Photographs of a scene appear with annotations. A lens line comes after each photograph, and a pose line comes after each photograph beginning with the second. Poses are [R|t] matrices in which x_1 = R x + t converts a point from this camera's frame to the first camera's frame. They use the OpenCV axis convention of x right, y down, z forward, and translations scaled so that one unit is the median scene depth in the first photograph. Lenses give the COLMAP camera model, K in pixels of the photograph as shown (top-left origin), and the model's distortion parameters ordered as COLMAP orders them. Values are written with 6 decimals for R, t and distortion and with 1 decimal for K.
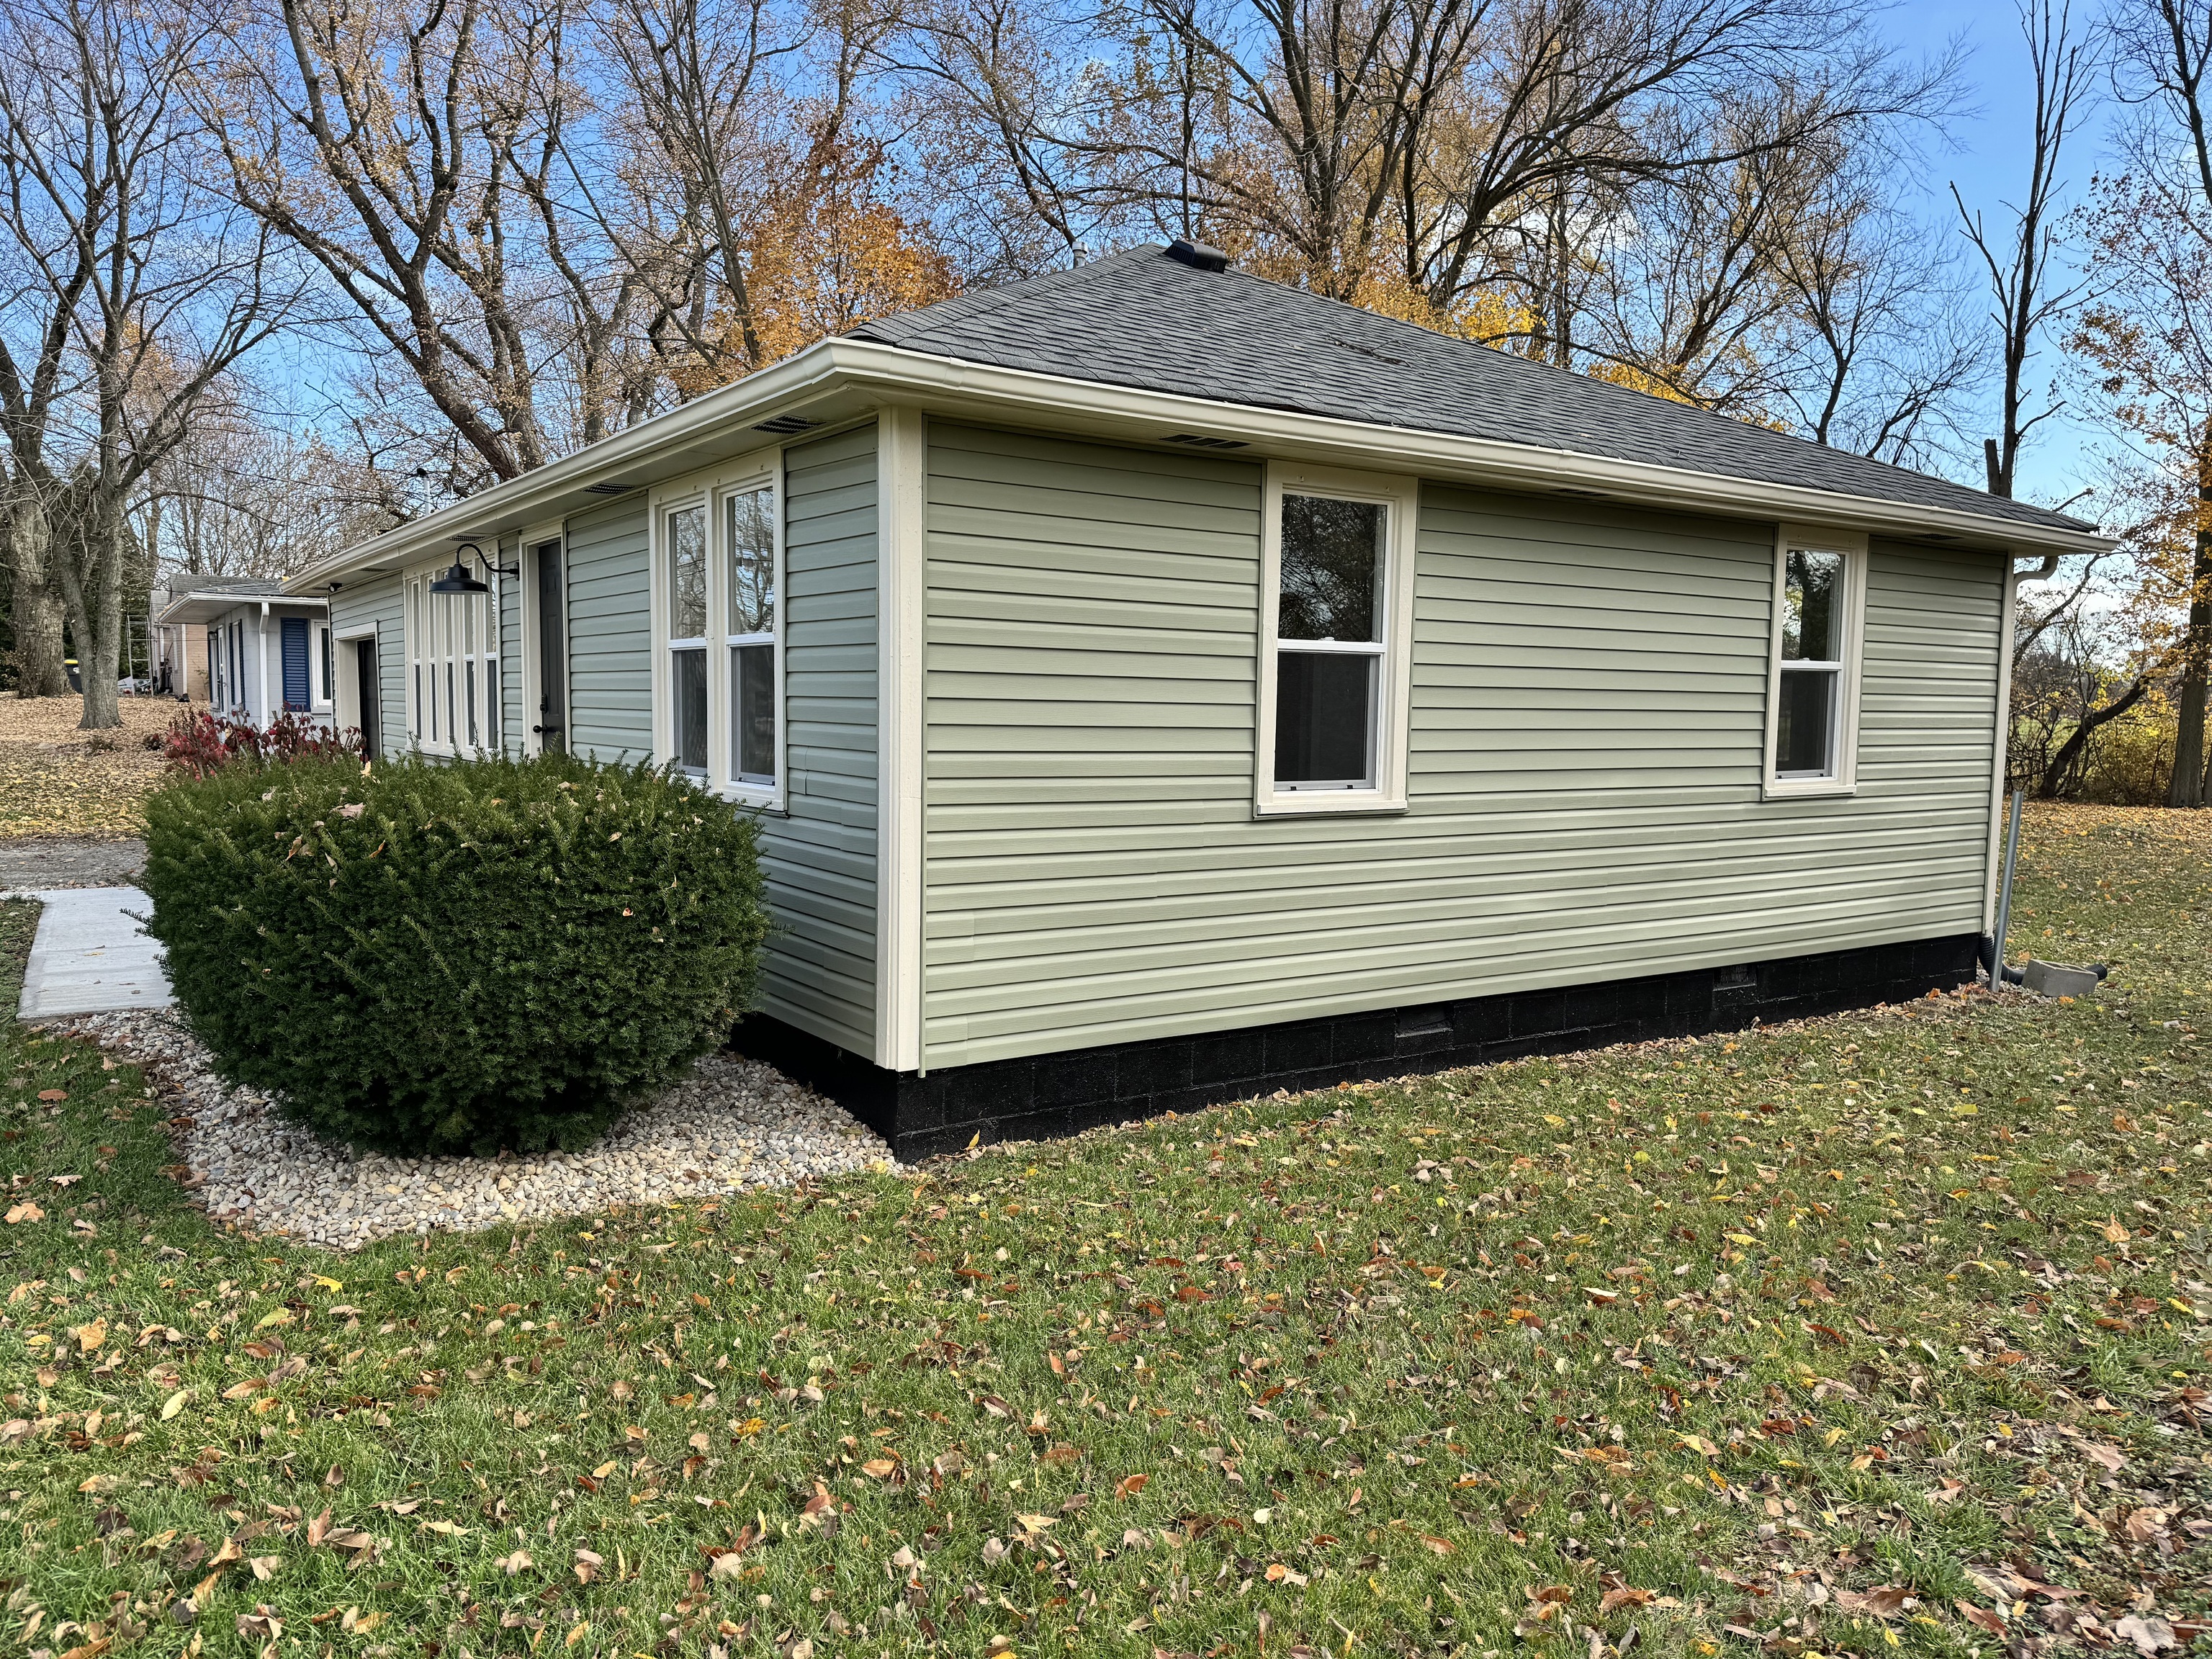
lens RADIAL K [[1543.4, 0, 1186.2], [0, 1543.4, 834.2], [0, 0, 1]] dist [0.063537, -0.082496]
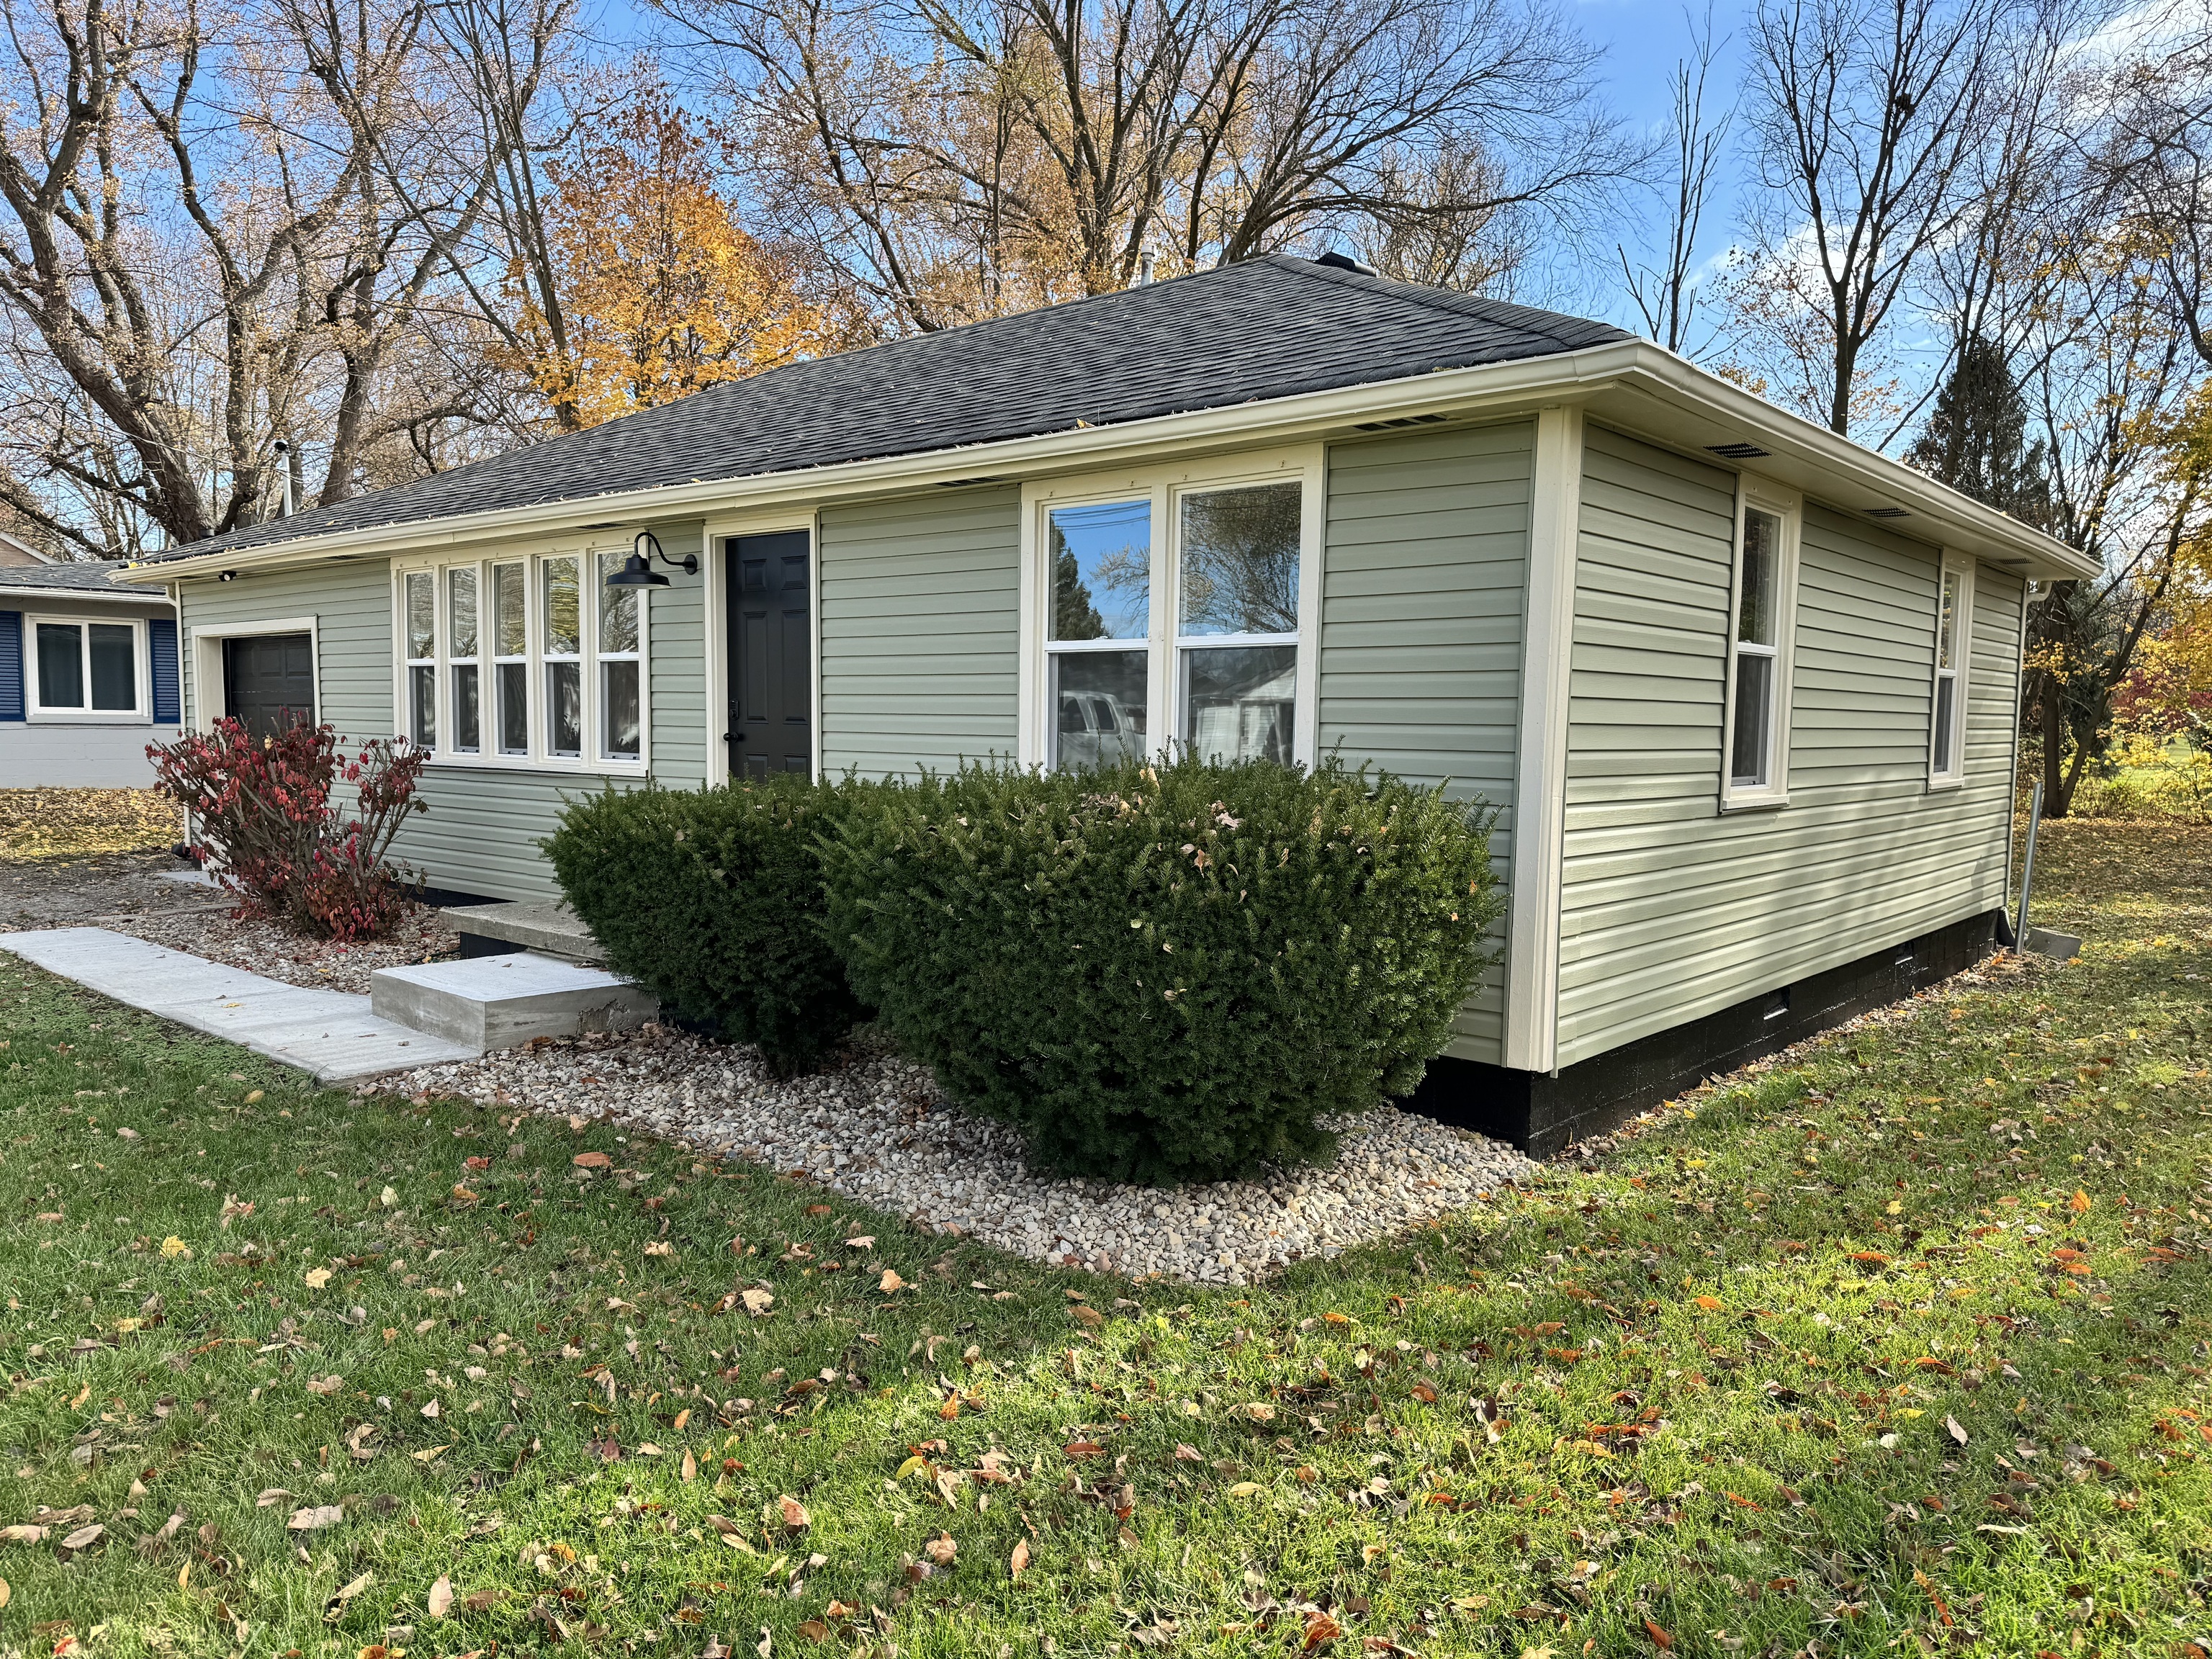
lens RADIAL K [[1543.4, 0, 1095.8], [0, 1543.4, 837.2], [0, 0, 1]] dist [0.063537, -0.082496]
pose [[0.963844, -0.022730, 0.265496, -0.642510], [0.024400, 0.999698, -0.002993, -0.001517], [-0.265347, 0.009362, 0.964107, 0.098095]]
